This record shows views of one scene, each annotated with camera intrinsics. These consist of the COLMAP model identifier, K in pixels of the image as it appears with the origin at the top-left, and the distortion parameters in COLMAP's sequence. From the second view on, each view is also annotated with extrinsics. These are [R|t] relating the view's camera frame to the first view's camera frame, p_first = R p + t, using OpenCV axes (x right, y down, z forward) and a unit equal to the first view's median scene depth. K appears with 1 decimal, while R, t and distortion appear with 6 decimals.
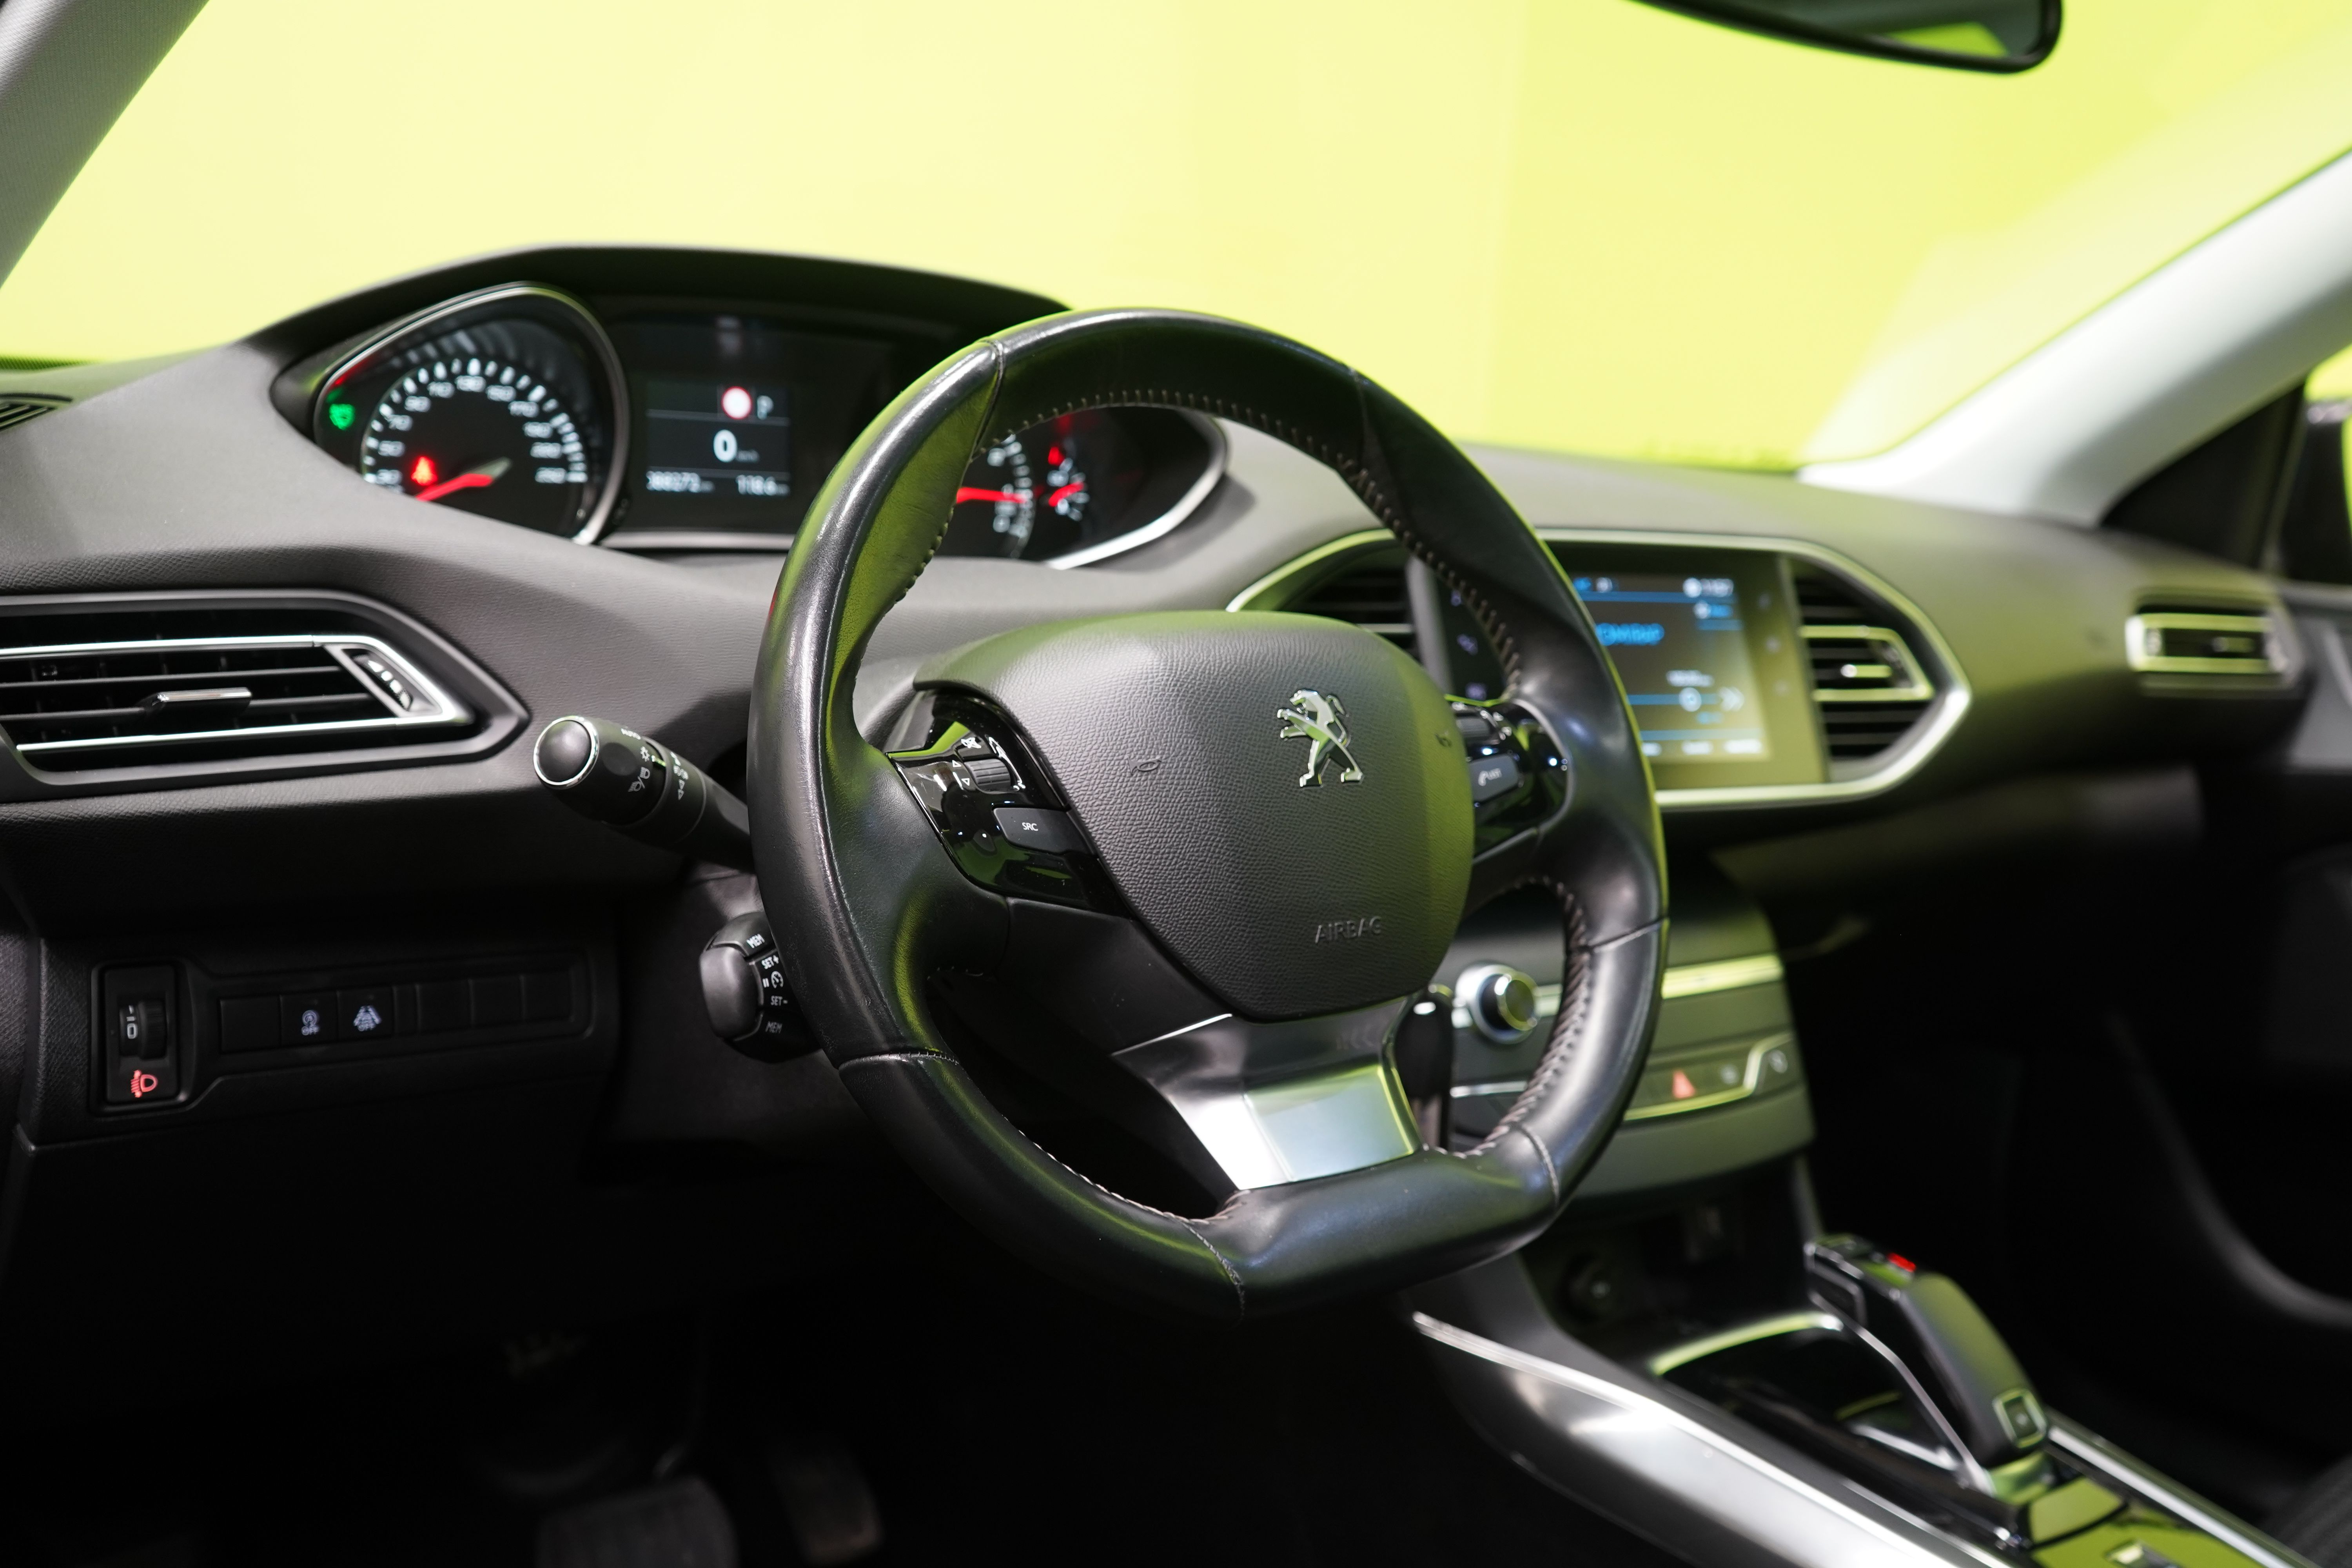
lens RADIAL K [[2308.1, 0, 1174.7], [0, 2308.1, 796.8], [0, 0, 1]] dist [0.019176, 0.000000]
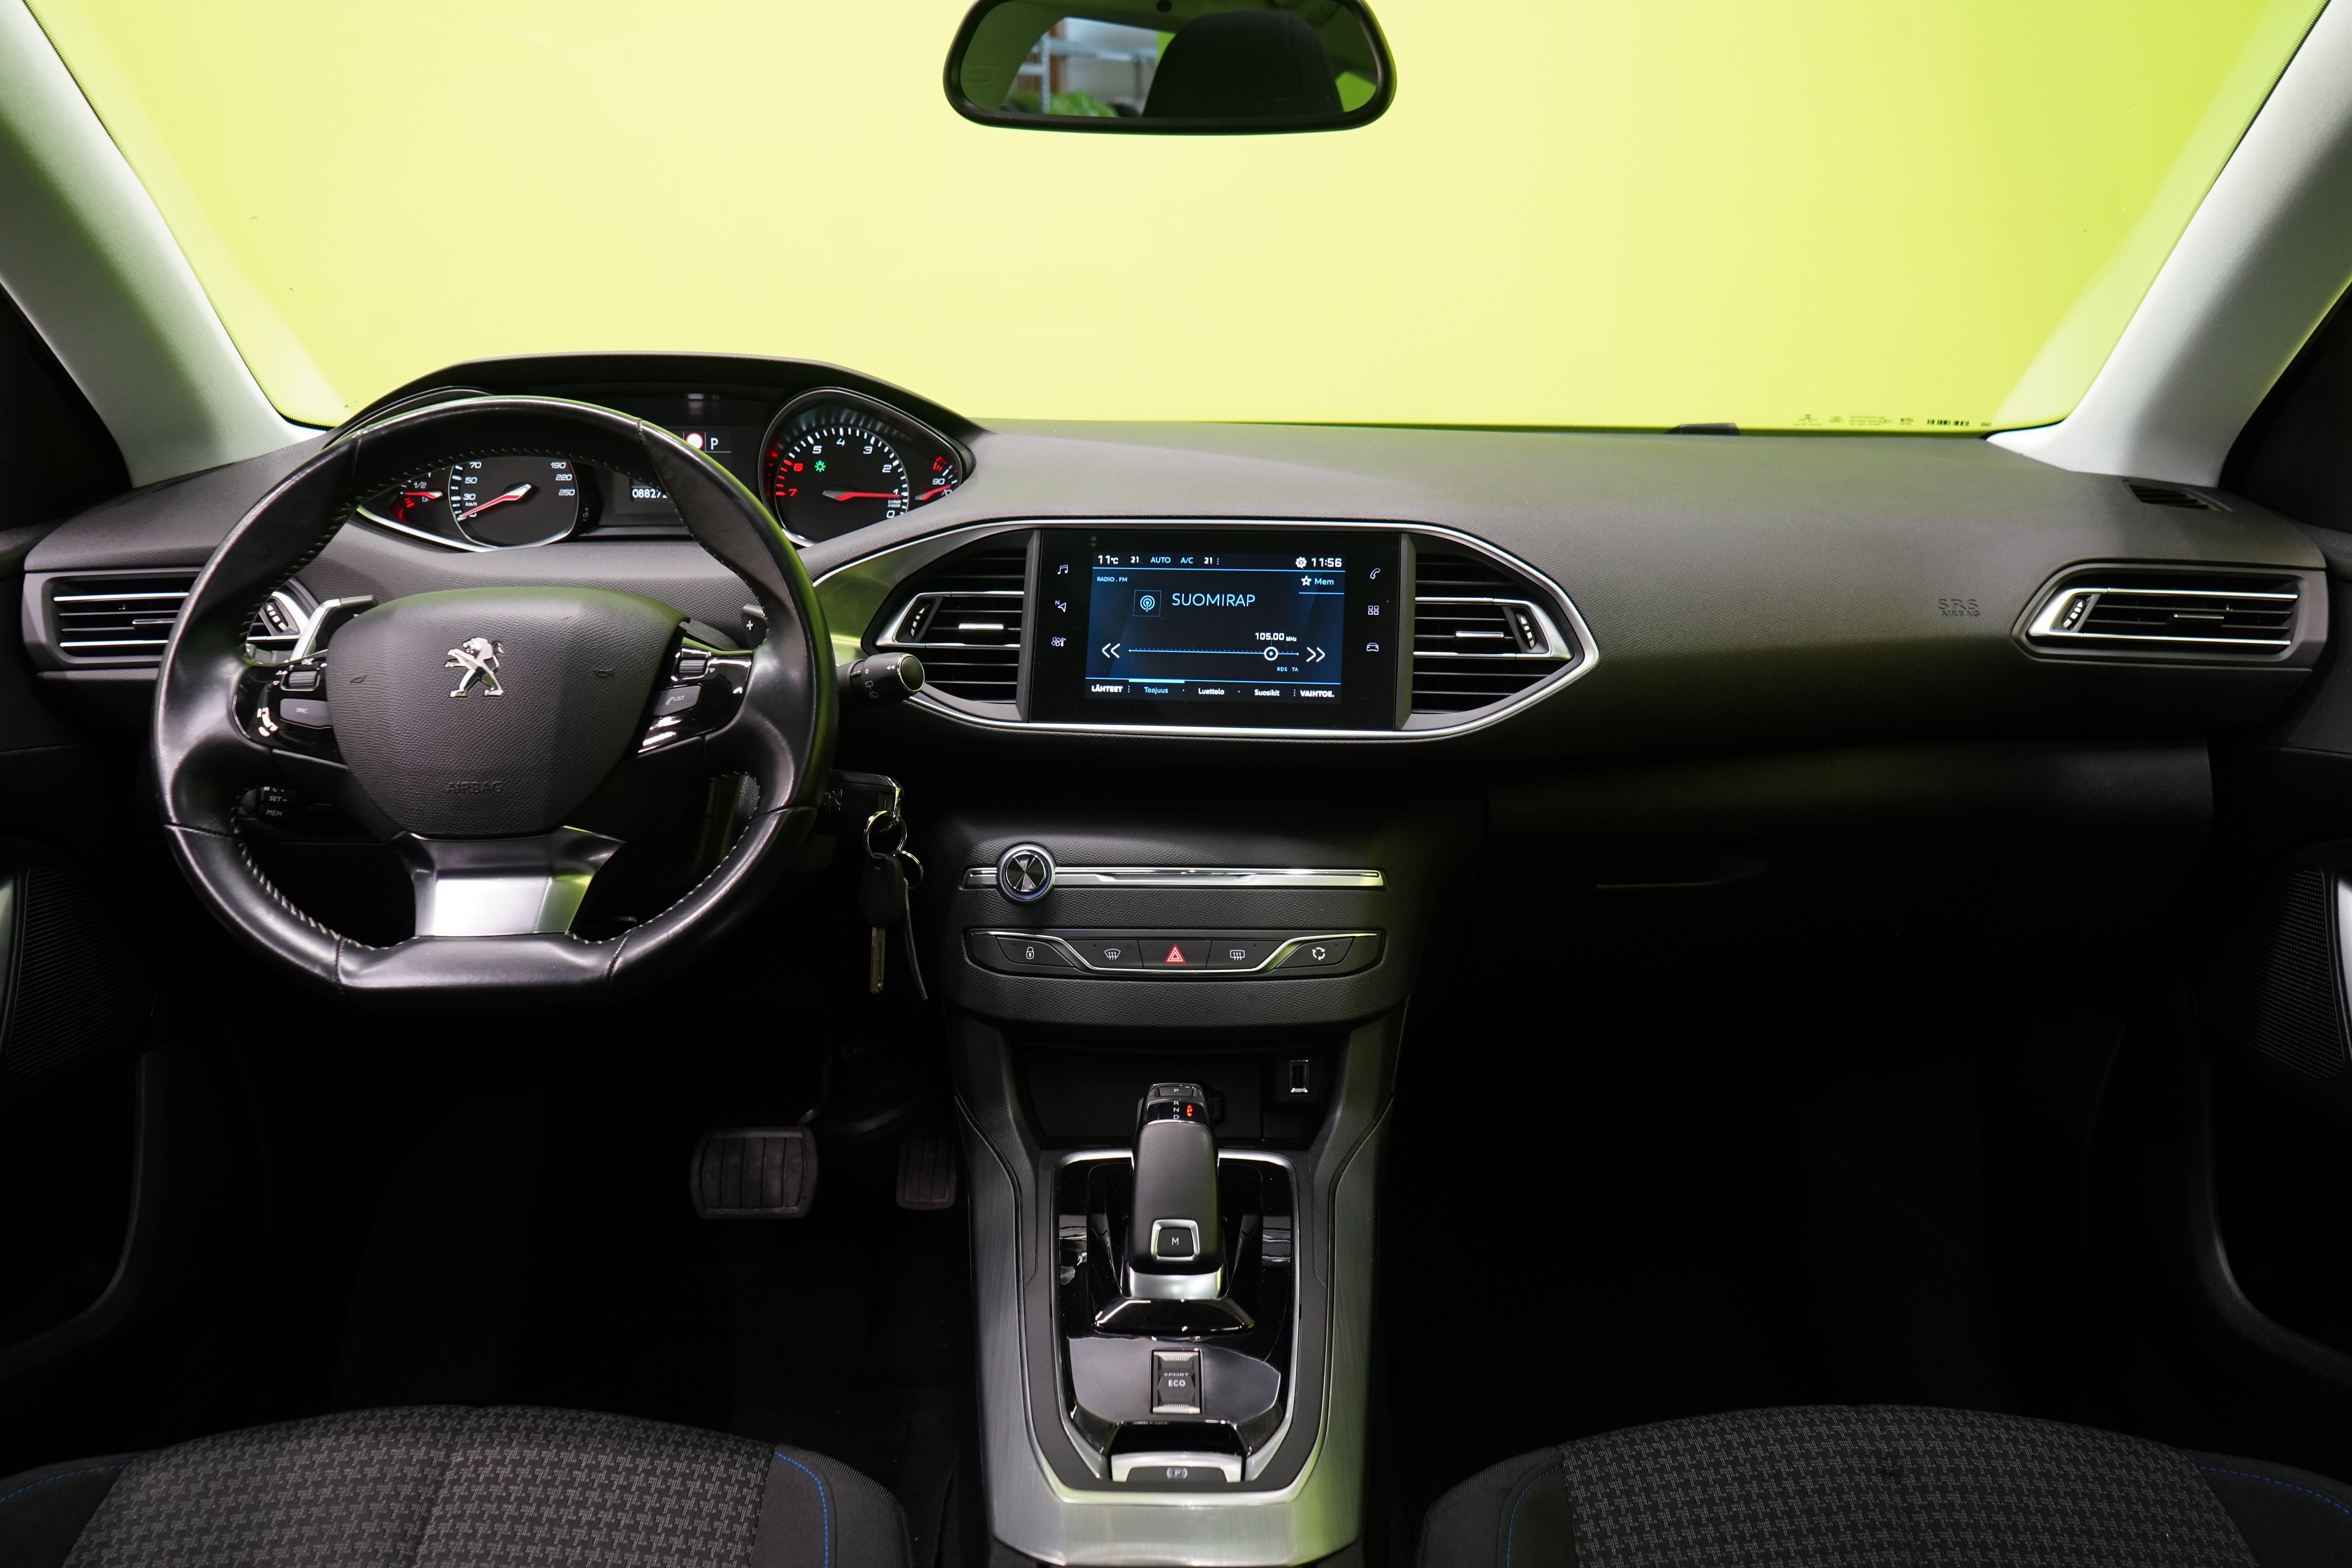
lens RADIAL K [[1908.9, 0, 1174.3], [0, 1908.9, 780.8], [0, 0, 1]] dist [0.018716, -0.002309]
pose [[0.775859, 0.081030, -0.625681, 0.914646], [-0.051386, 0.996539, 0.065339, -0.042248], [0.628810, -0.018543, 0.777338, 0.188403]]
